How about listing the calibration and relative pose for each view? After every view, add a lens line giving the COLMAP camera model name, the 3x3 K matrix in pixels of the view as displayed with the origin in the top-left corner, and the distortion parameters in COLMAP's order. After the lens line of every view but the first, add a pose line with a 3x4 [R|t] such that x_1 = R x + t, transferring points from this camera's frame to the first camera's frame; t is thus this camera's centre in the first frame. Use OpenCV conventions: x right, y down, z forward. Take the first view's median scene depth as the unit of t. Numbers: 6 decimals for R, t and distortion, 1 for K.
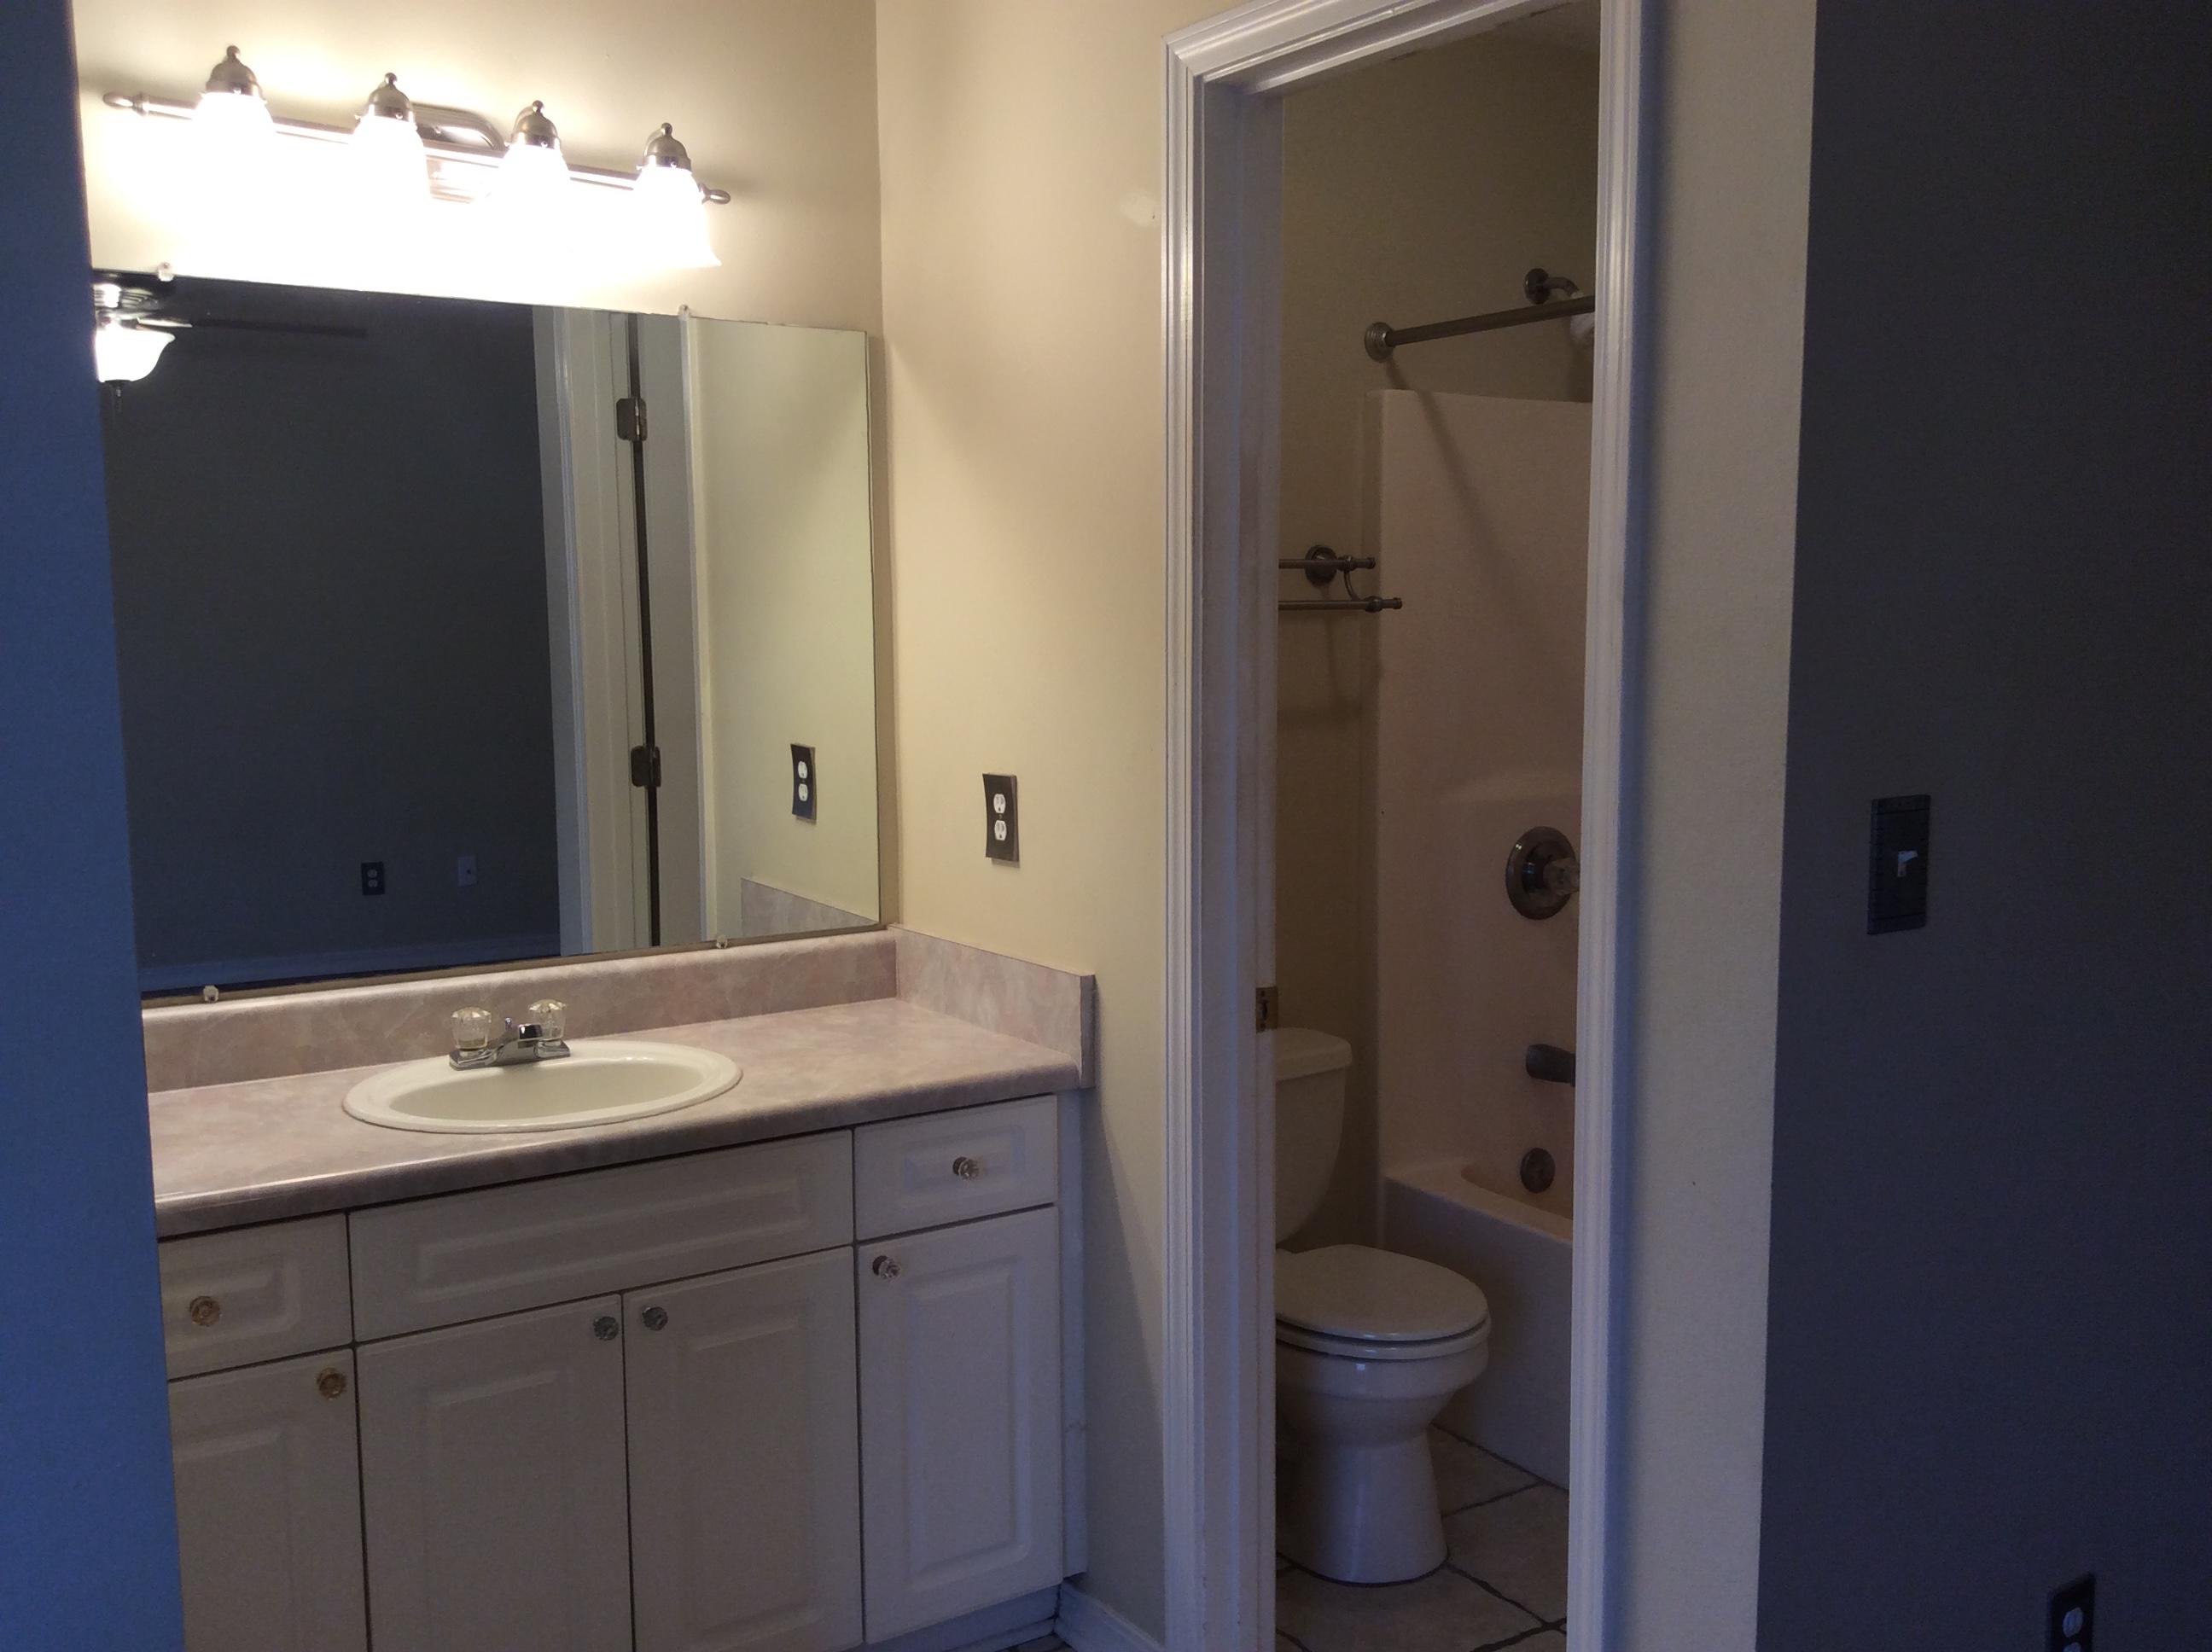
lens RADIAL K [[2035.6, 0, 1103.5], [0, 2035.6, 813.9], [0, 0, 1]] dist [0.066440, 0.000000]
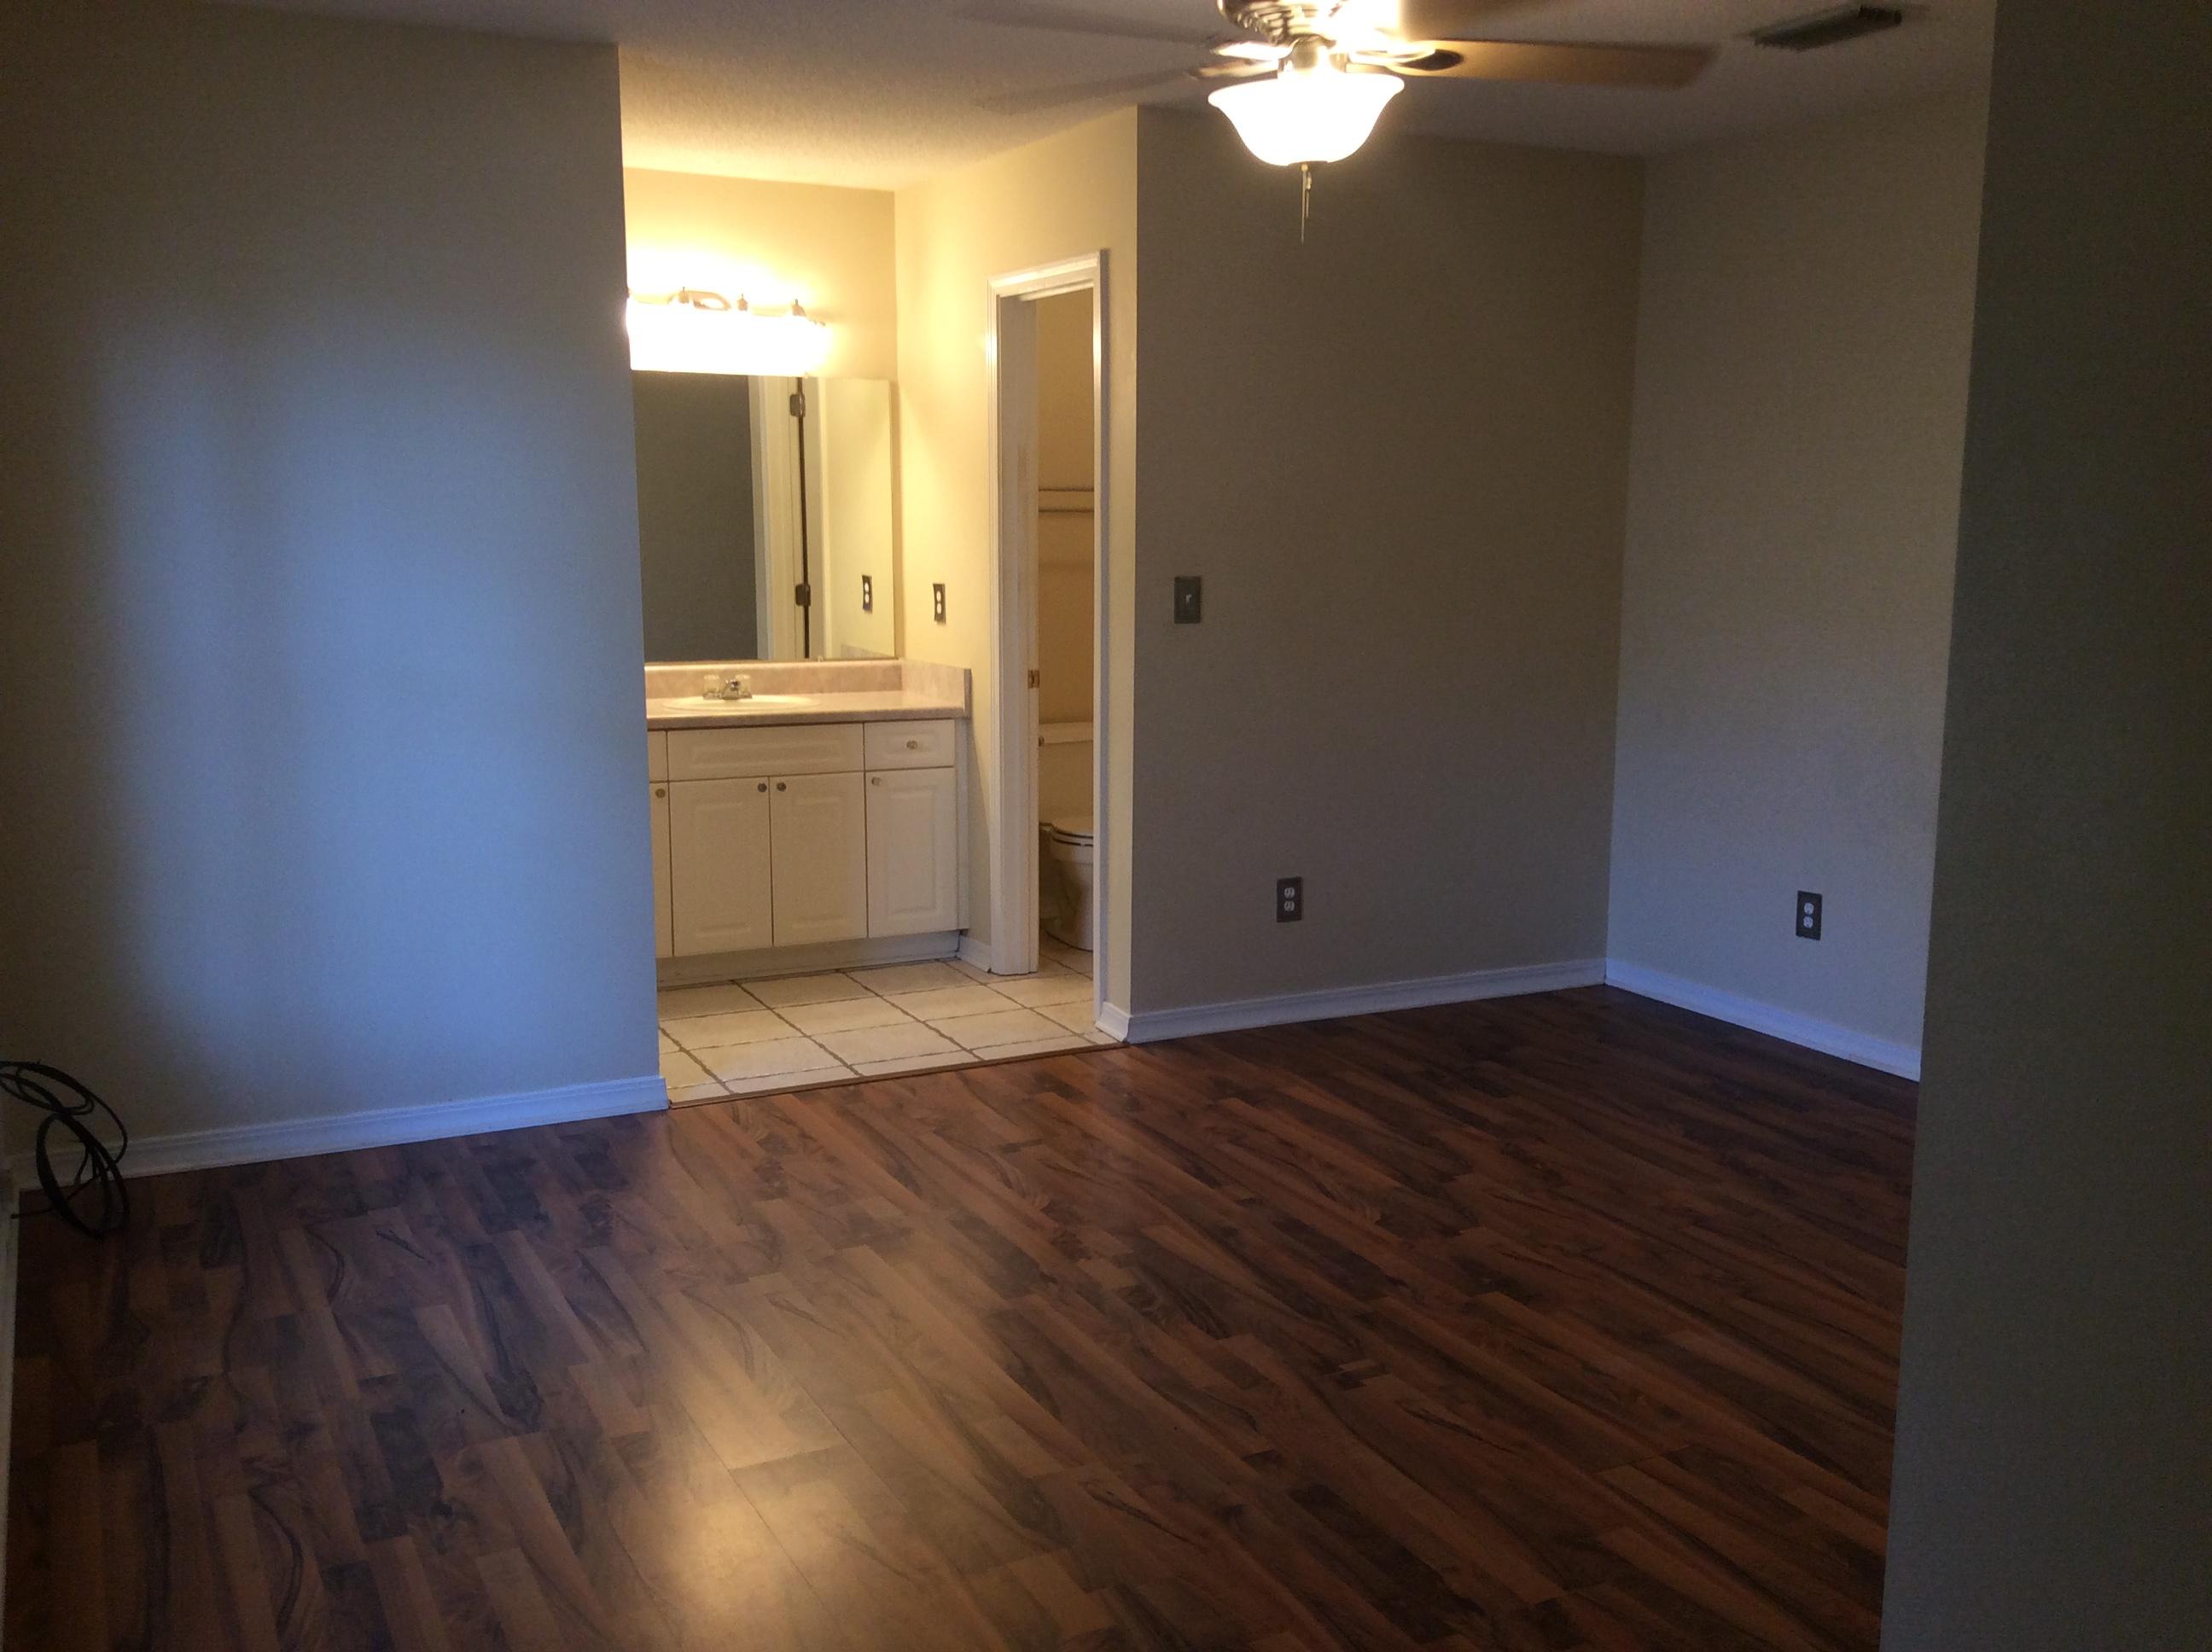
lens RADIAL K [[2035.6, 0, 1133.0], [0, 2035.6, 868.4], [0, 0, 1]] dist [0.066440, 0.000000]
pose [[0.995201, 0.032835, -0.092177, 0.398080], [-0.026604, 0.997328, 0.068032, 0.142142], [0.094165, -0.065253, 0.993416, -1.303189]]
